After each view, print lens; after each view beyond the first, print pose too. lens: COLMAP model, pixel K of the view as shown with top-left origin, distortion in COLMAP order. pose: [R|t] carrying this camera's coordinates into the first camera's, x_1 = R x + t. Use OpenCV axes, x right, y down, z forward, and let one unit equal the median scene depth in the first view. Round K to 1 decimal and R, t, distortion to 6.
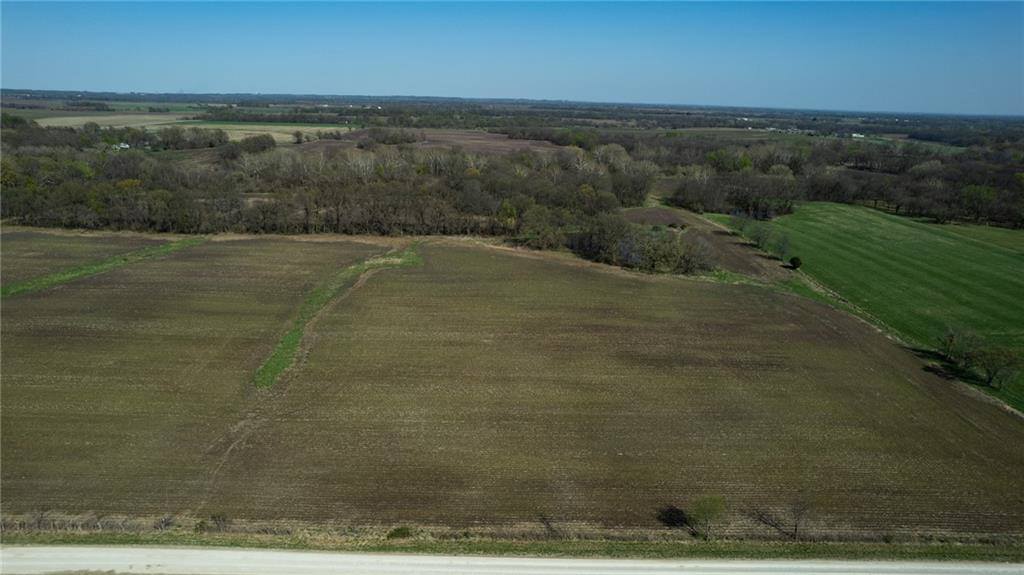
lens RADIAL K [[658.5, 0, 507.1], [0, 658.5, 286.7], [0, 0, 1]] dist [-0.079876, 0.069922]
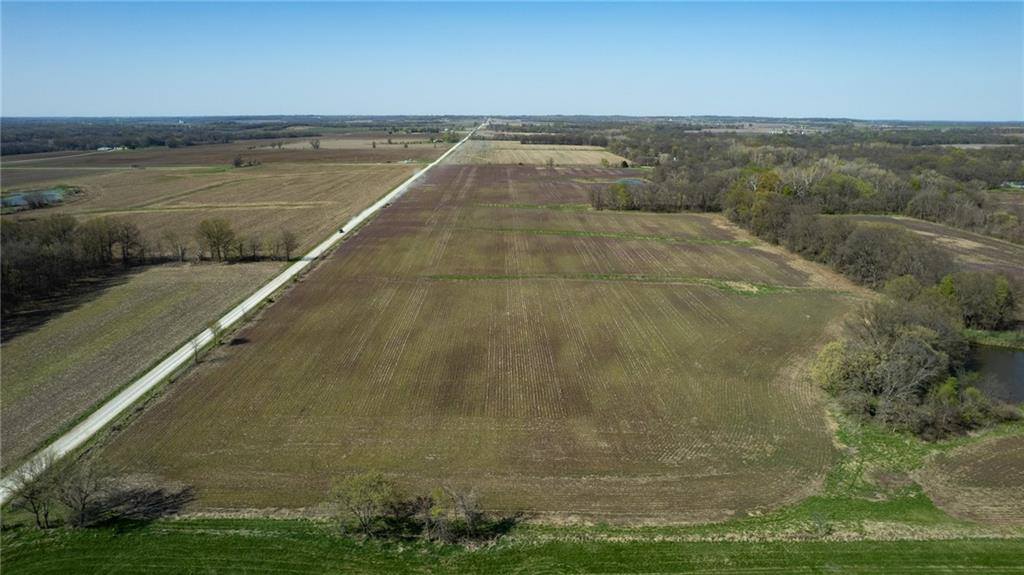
lens RADIAL K [[658.5, 0, 507.1], [0, 658.5, 286.7], [0, 0, 1]] dist [-0.079876, 0.069922]
pose [[0.008112, 0.233079, -0.972424, 0.242593], [-0.278368, 0.934543, 0.221677, -0.049799], [0.960440, 0.268894, 0.072463, 0.185713]]
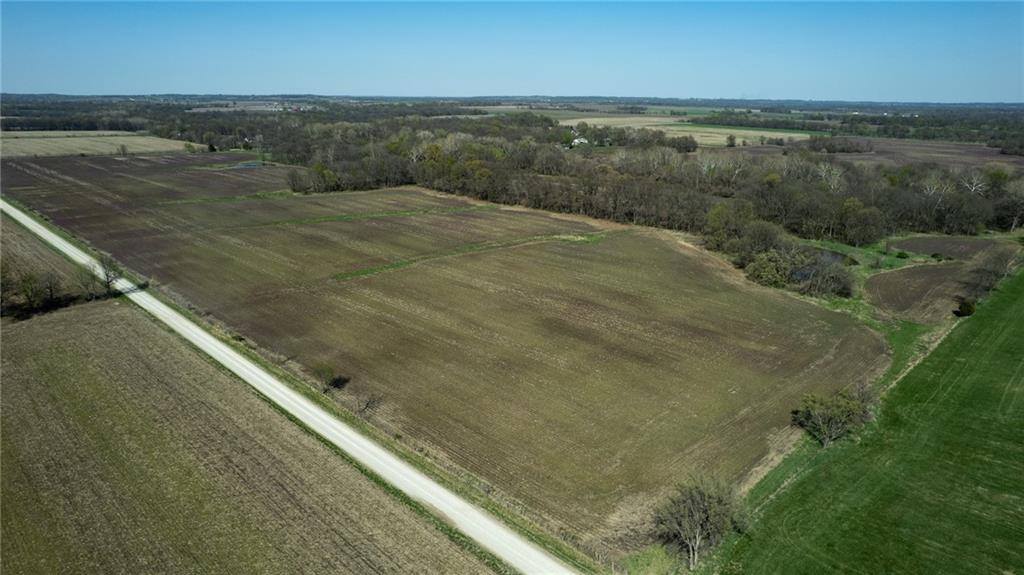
lens RADIAL K [[658.5, 0, 507.1], [0, 658.5, 286.7], [0, 0, 1]] dist [-0.079876, 0.069922]
pose [[0.706462, 0.184523, -0.683274, 0.177768], [-0.190622, 0.979348, 0.067389, -0.003222], [0.681597, 0.082640, 0.727046, 0.020285]]
